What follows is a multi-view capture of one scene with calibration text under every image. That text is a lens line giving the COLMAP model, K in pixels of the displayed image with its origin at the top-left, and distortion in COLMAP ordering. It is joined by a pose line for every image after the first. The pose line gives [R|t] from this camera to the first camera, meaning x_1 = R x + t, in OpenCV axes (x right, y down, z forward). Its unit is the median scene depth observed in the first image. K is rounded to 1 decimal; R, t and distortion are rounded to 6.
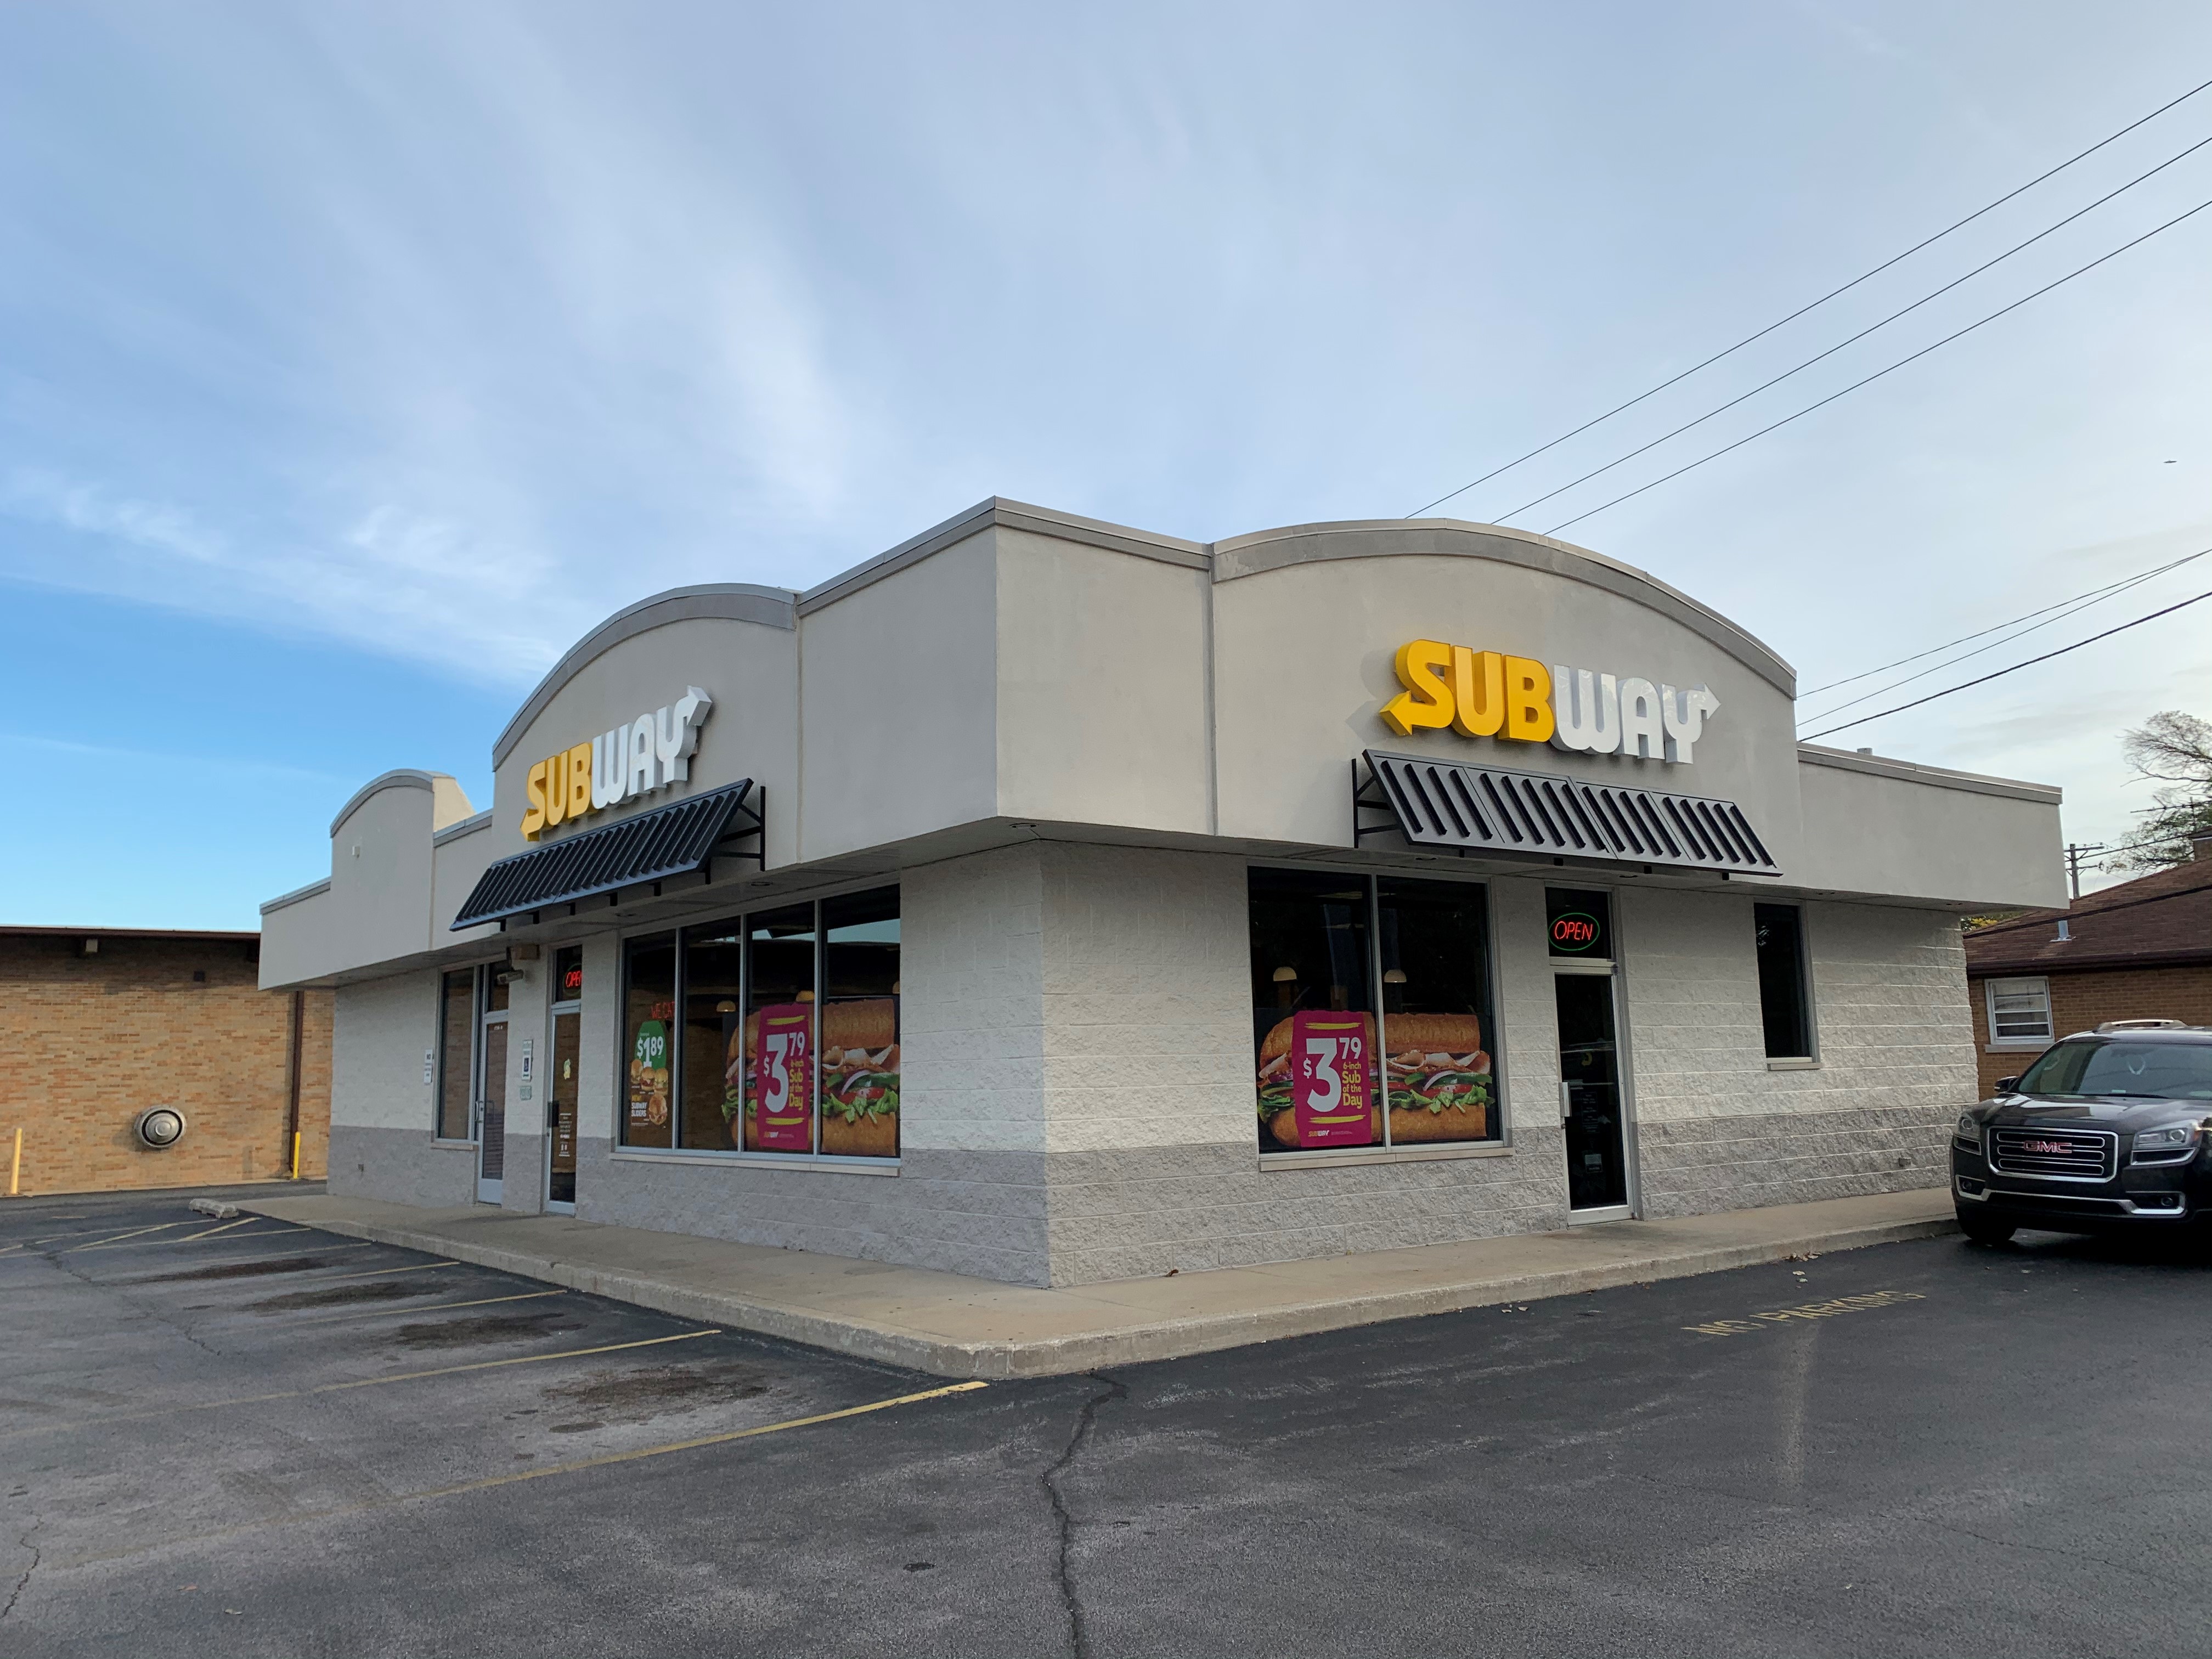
lens RADIAL K [[1666.3, 0, 1106.0], [0, 1666.3, 829.5], [0, 0, 1]] dist [0.005835, 0.001948]
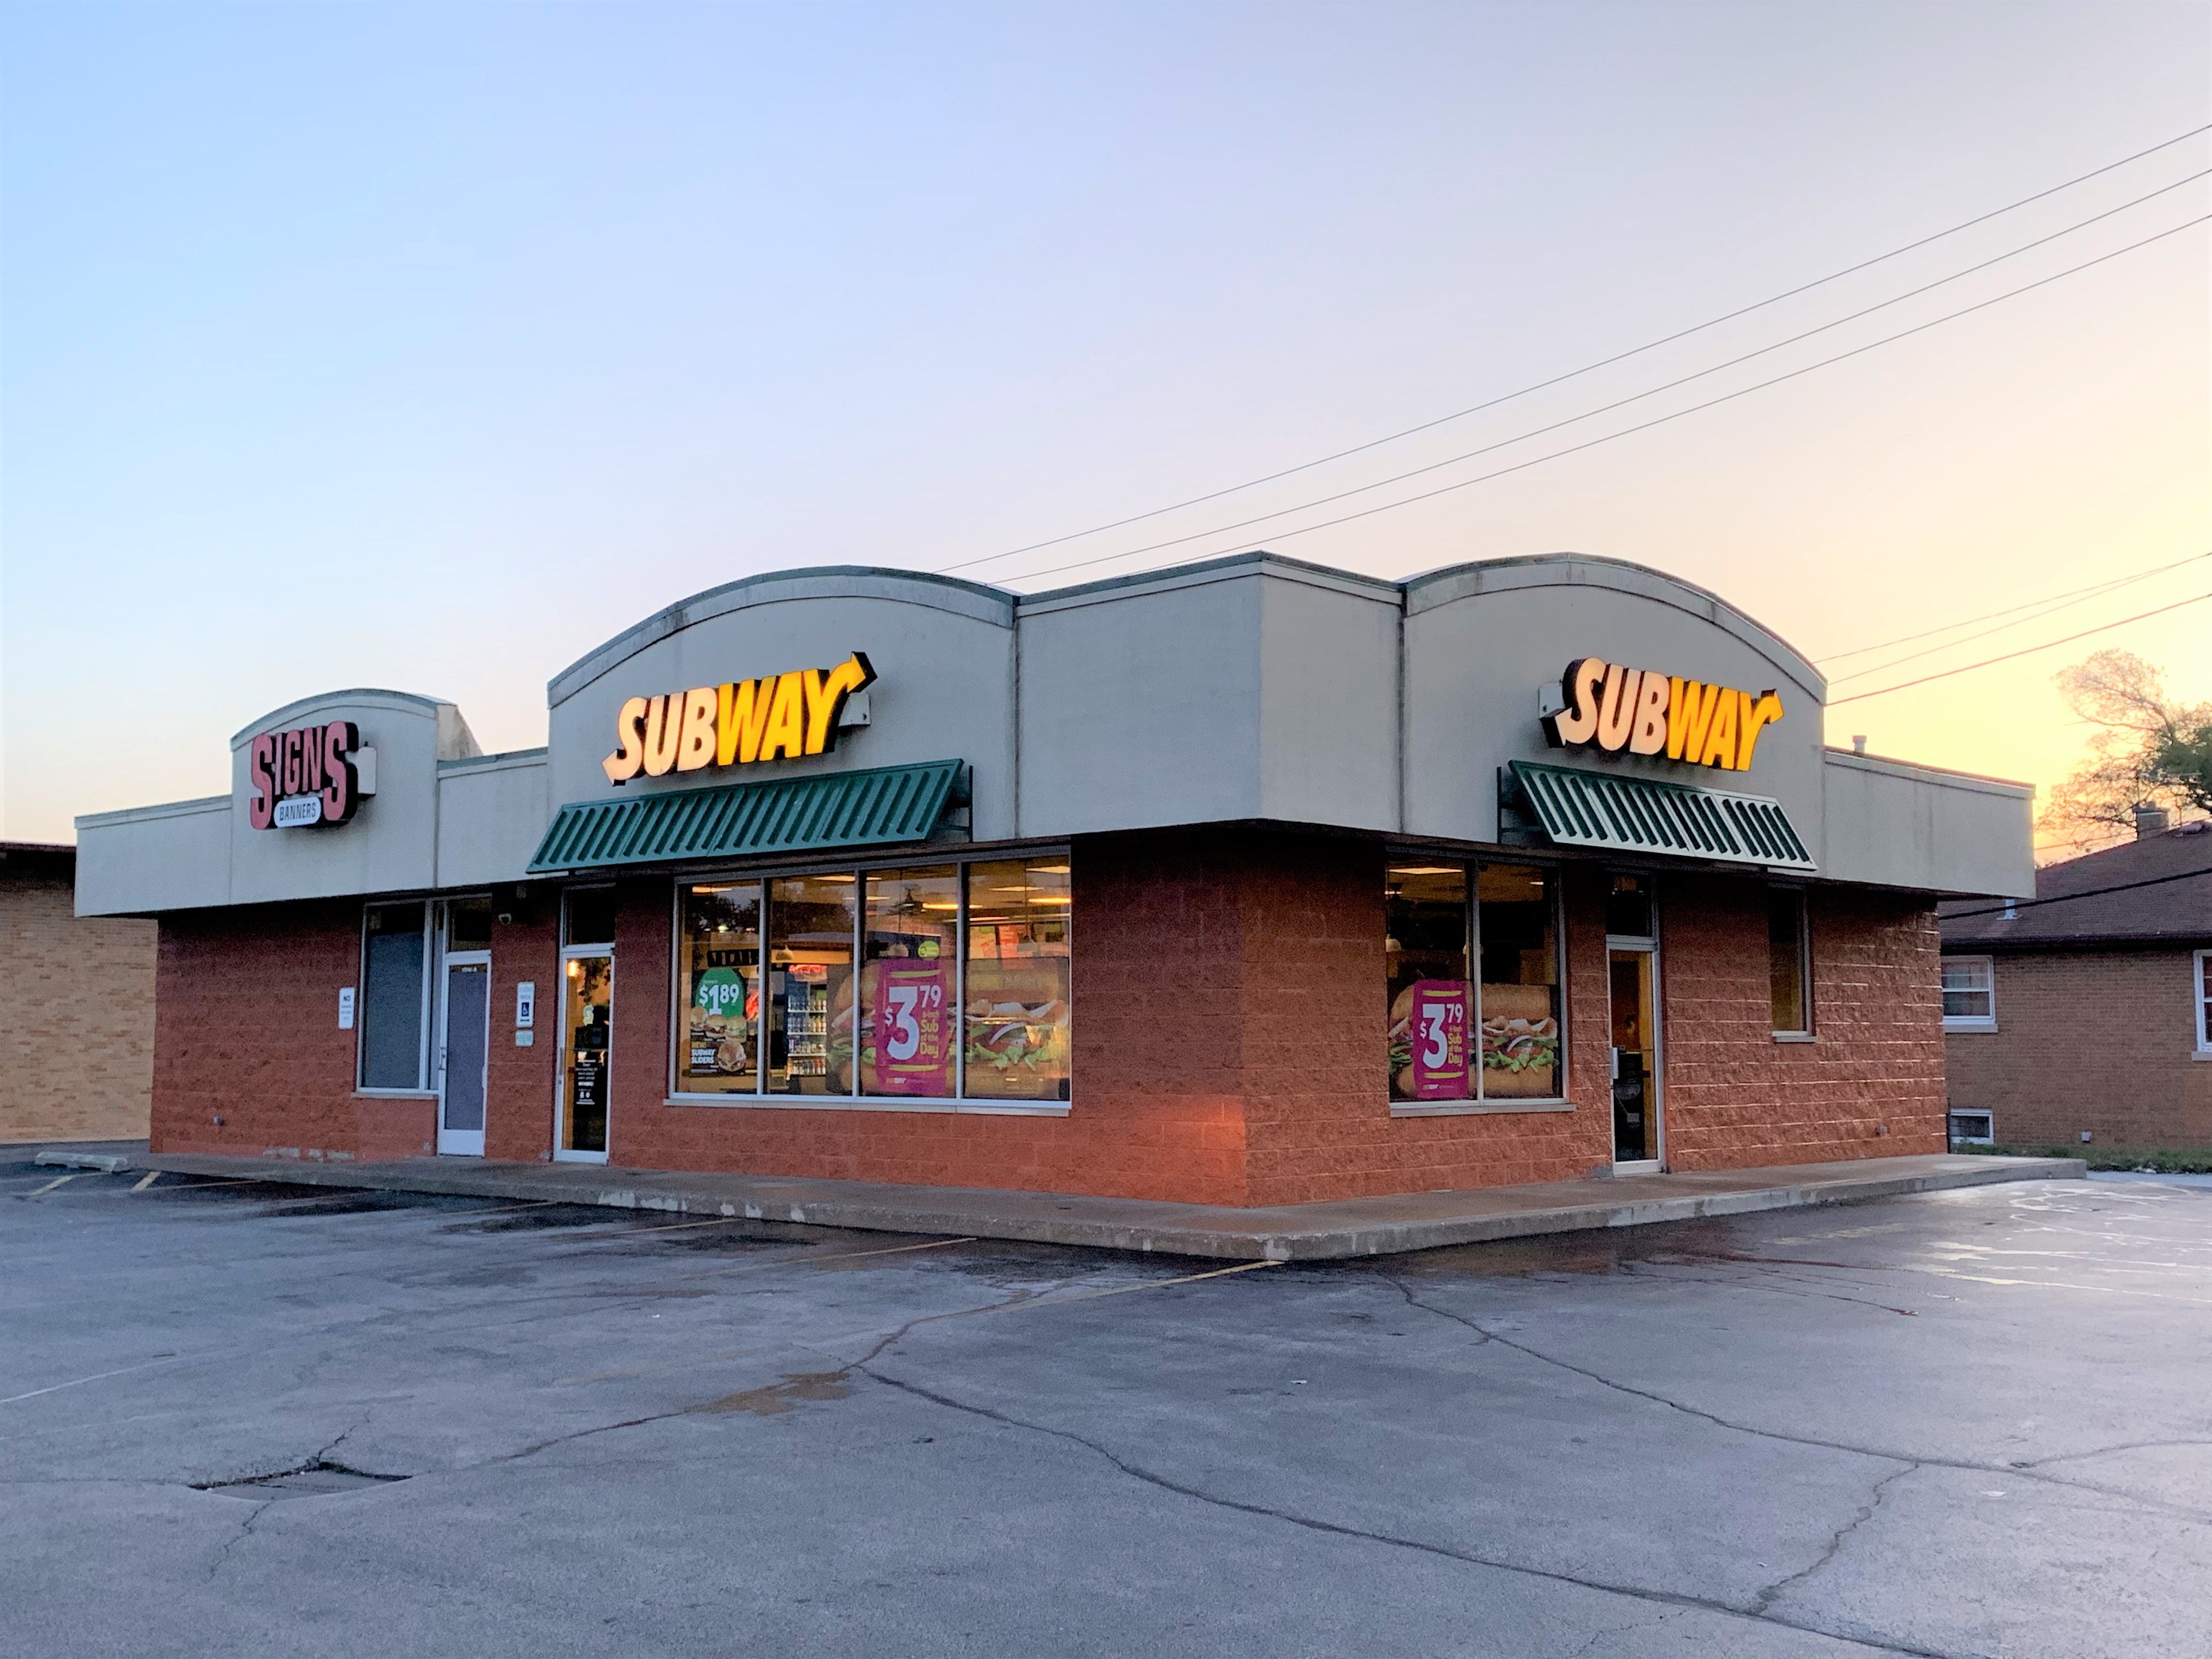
lens RADIAL K [[2269.9, 0, 1106.0], [0, 2269.9, 829.5], [0, 0, 1]] dist [0.037902, -0.004037]
pose [[0.986183, 0.036926, 0.161493, -0.325686], [-0.045569, 0.997702, 0.050148, -0.056714], [-0.159270, -0.056814, 0.985599, -0.451979]]
